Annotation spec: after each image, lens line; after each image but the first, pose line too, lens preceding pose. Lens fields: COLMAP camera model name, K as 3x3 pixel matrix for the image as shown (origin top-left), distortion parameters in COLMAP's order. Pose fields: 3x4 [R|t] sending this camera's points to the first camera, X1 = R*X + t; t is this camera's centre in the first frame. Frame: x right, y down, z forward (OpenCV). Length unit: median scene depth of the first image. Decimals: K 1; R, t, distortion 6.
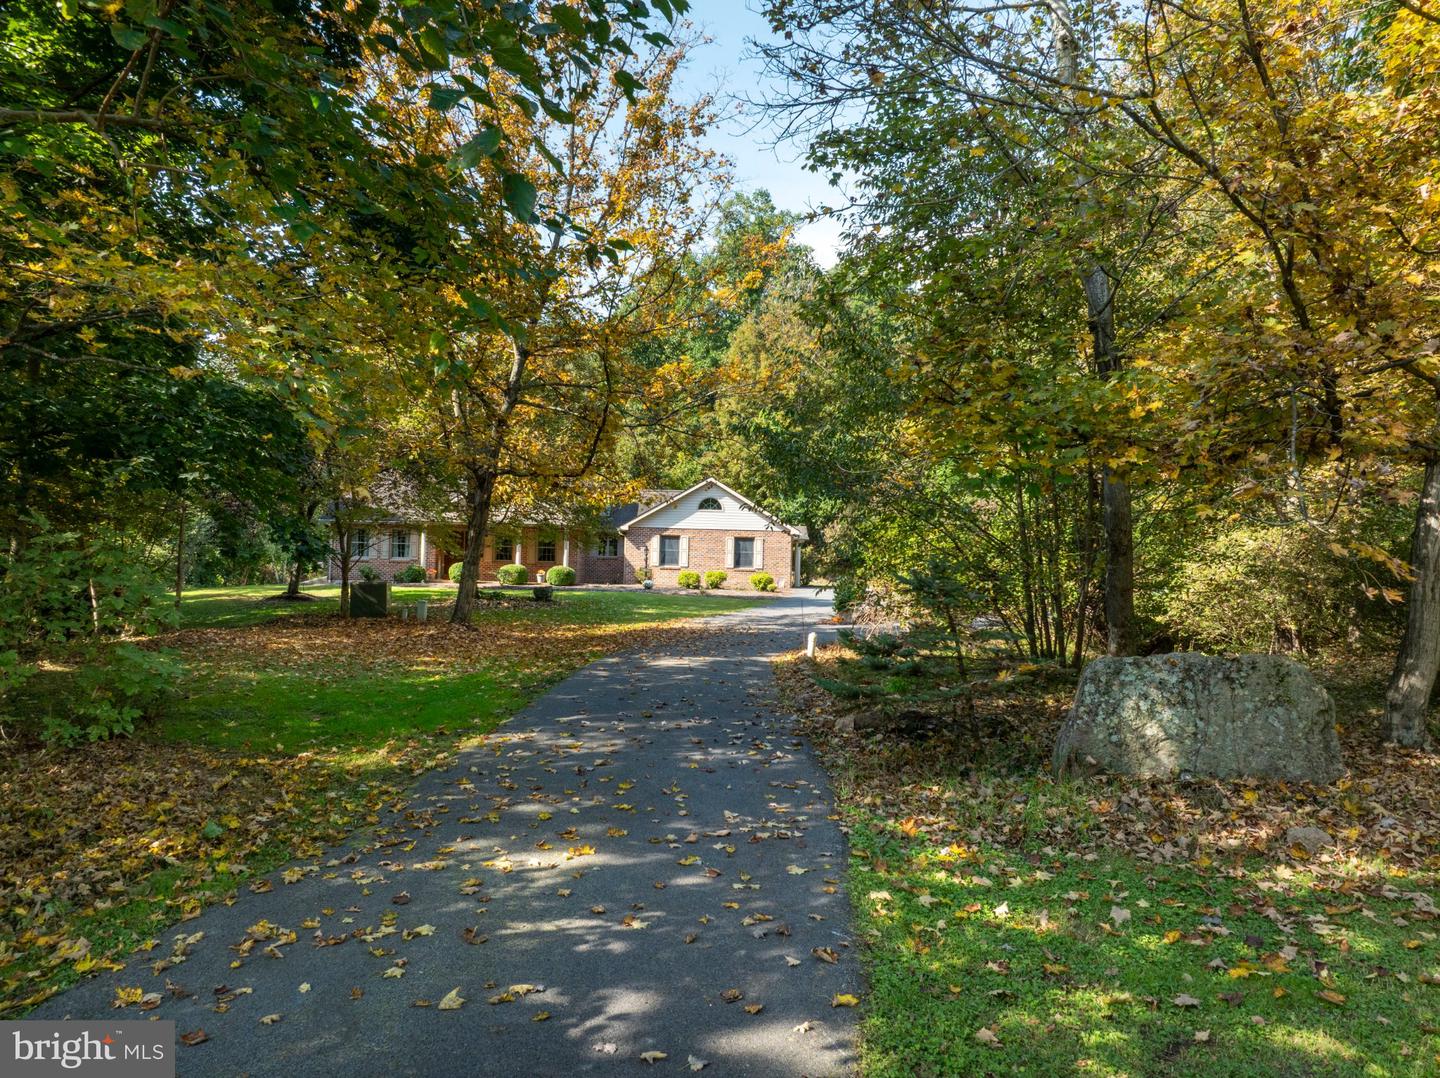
lens RADIAL K [[1005.0, 0, 721.8], [0, 1005.0, 540.5], [0, 0, 1]] dist [-0.030940, -0.000952]
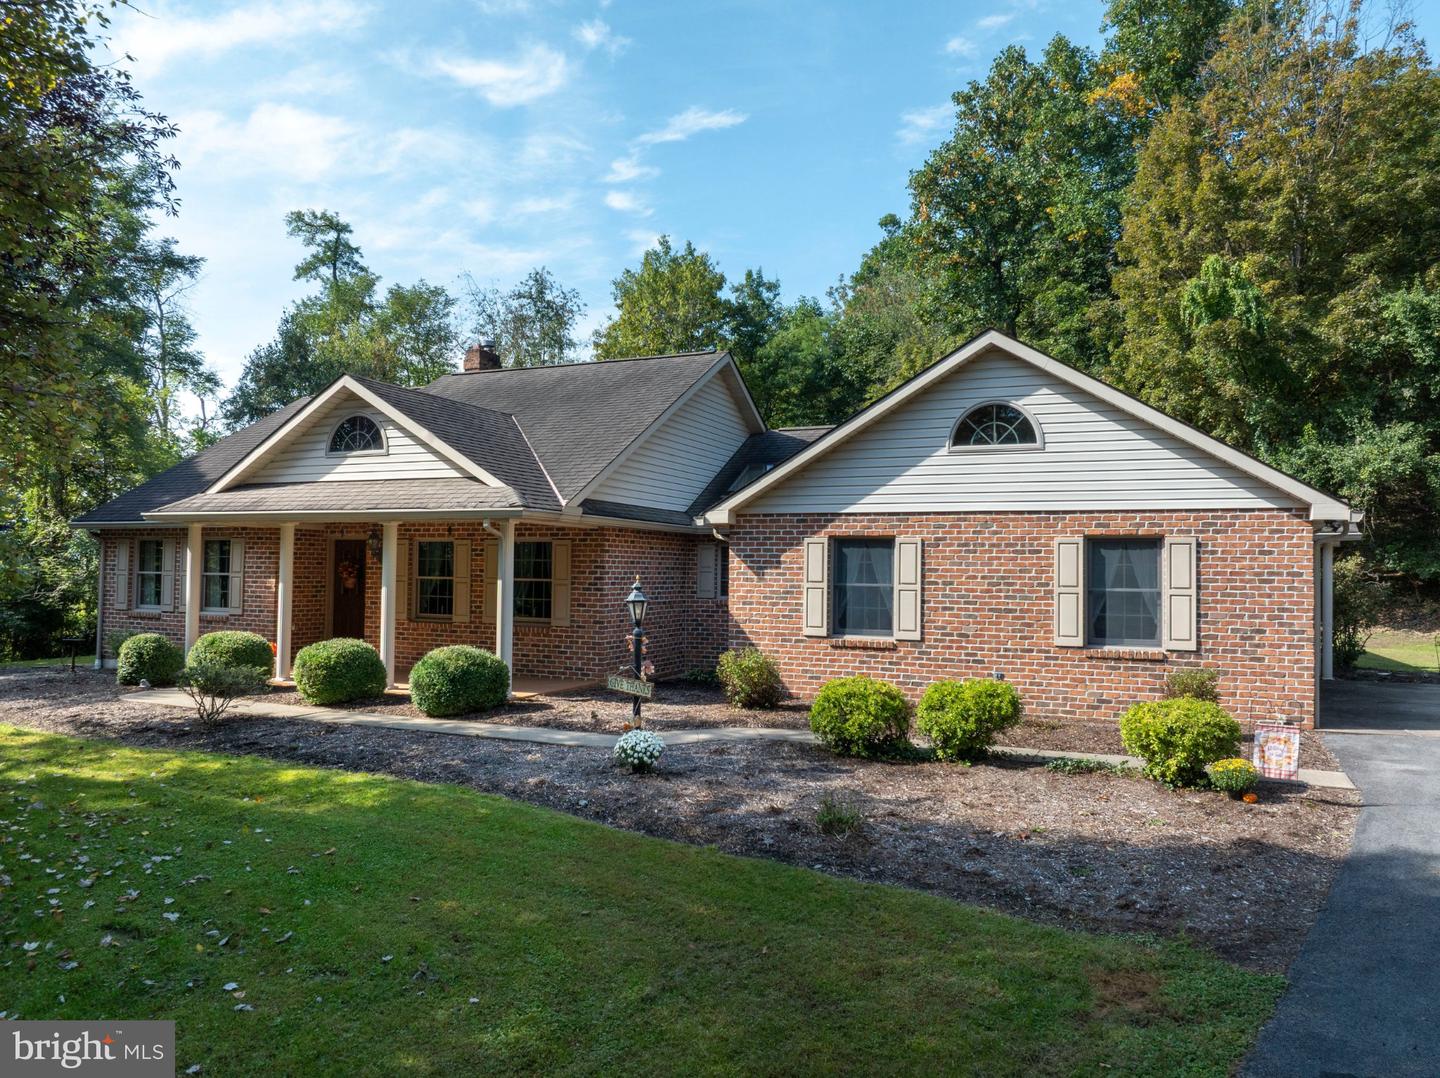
lens RADIAL K [[1005.0, 0, 723.4], [0, 1005.0, 540.2], [0, 0, 1]] dist [-0.030940, -0.000952]
pose [[0.908484, -0.025538, -0.417138, 0.037487], [0.025966, 0.999652, -0.004650, -0.003634], [0.417112, -0.006607, 0.908831, 0.705118]]
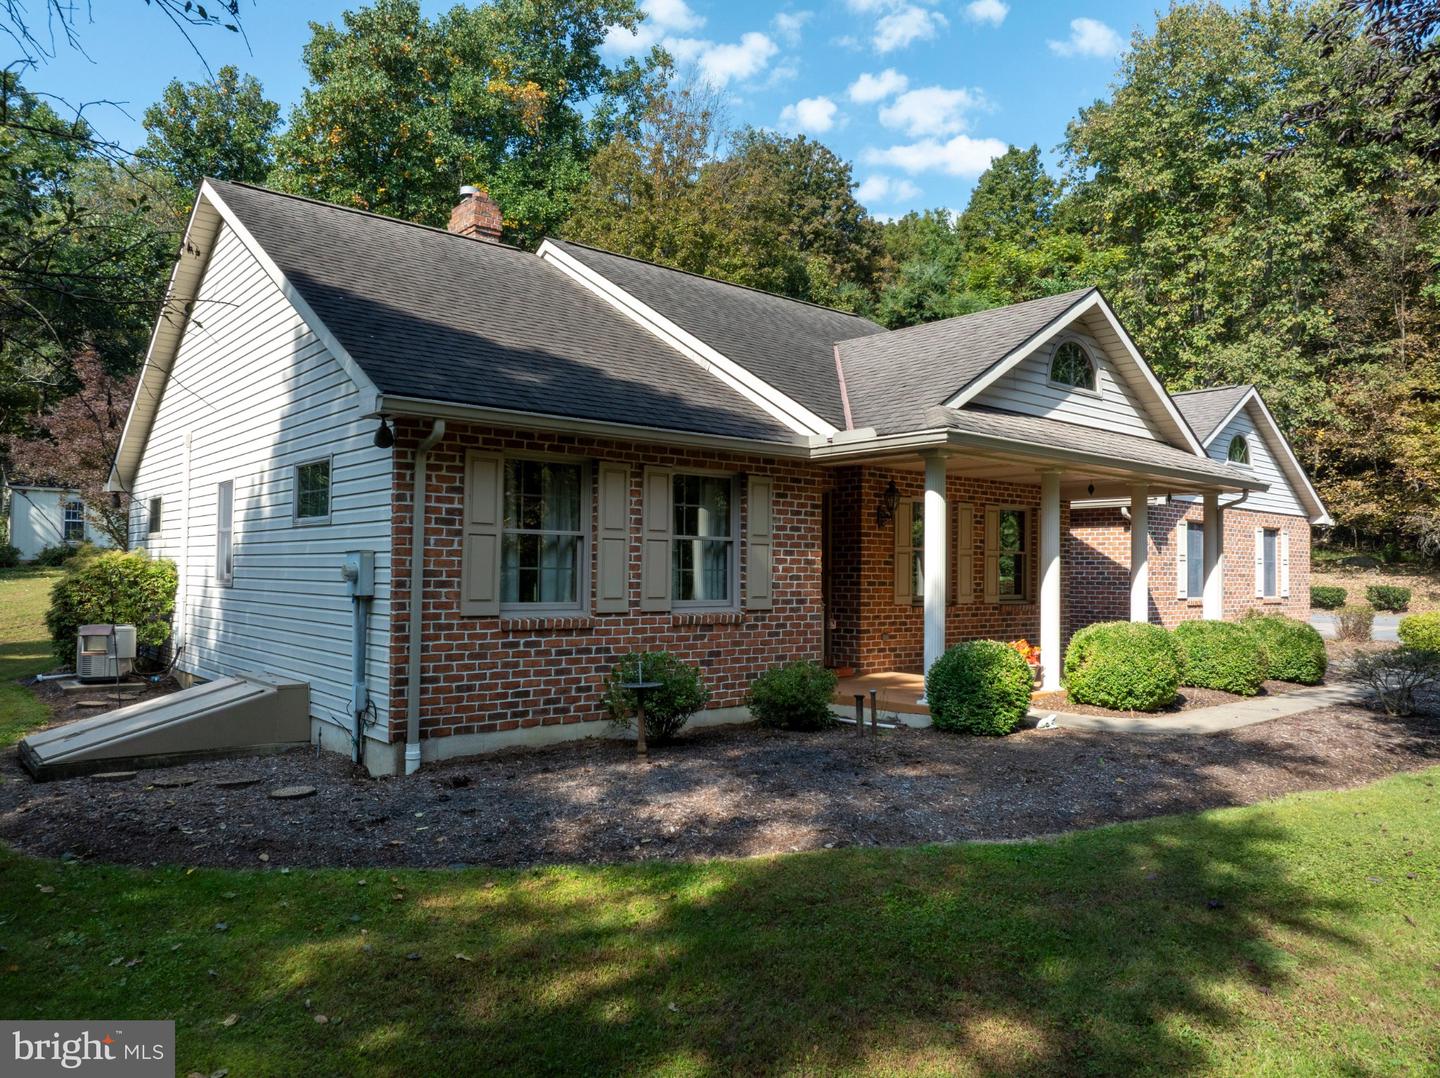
lens RADIAL K [[1005.0, 0, 712.7], [0, 1005.0, 538.5], [0, 0, 1]] dist [-0.030940, -0.000952]
pose [[0.777068, 0.005057, 0.629397, -0.450029], [-0.019374, 0.999686, 0.015887, -0.000671], [-0.629119, -0.024539, 0.776922, 0.812566]]
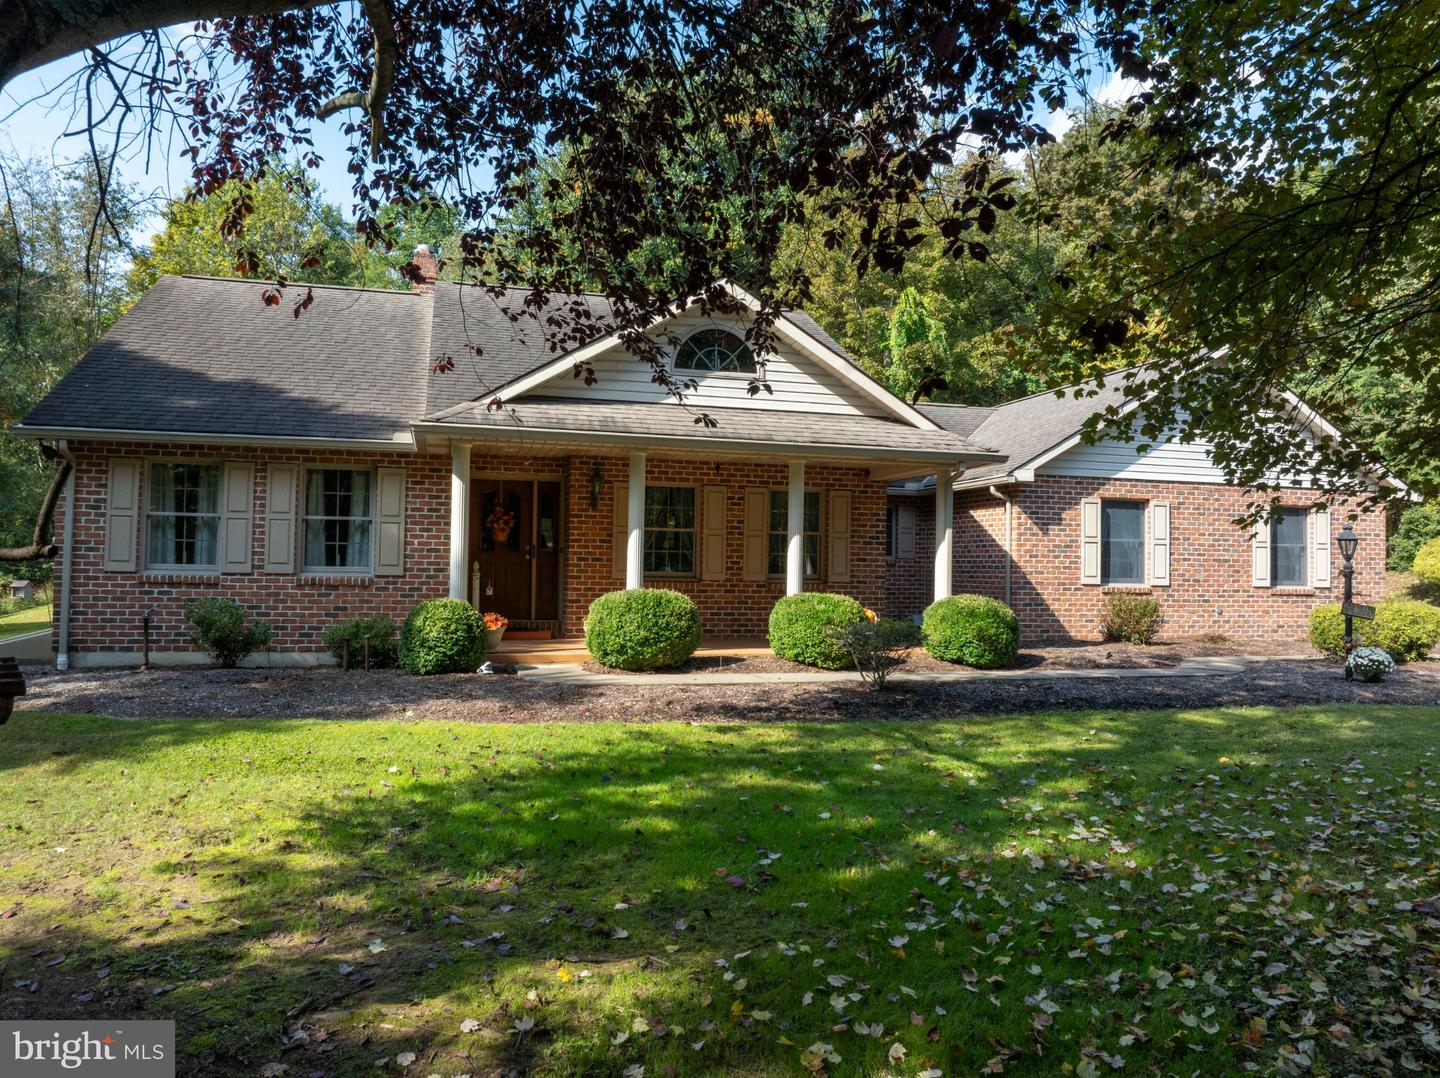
lens RADIAL K [[1005.0, 0, 719.4], [0, 1005.0, 531.6], [0, 0, 1]] dist [-0.030940, -0.000952]
pose [[0.971198, 0.000293, 0.238273, -0.277185], [-0.002554, 0.999955, 0.009182, 0.003639], [-0.238259, -0.009526, 0.971155, 0.686913]]
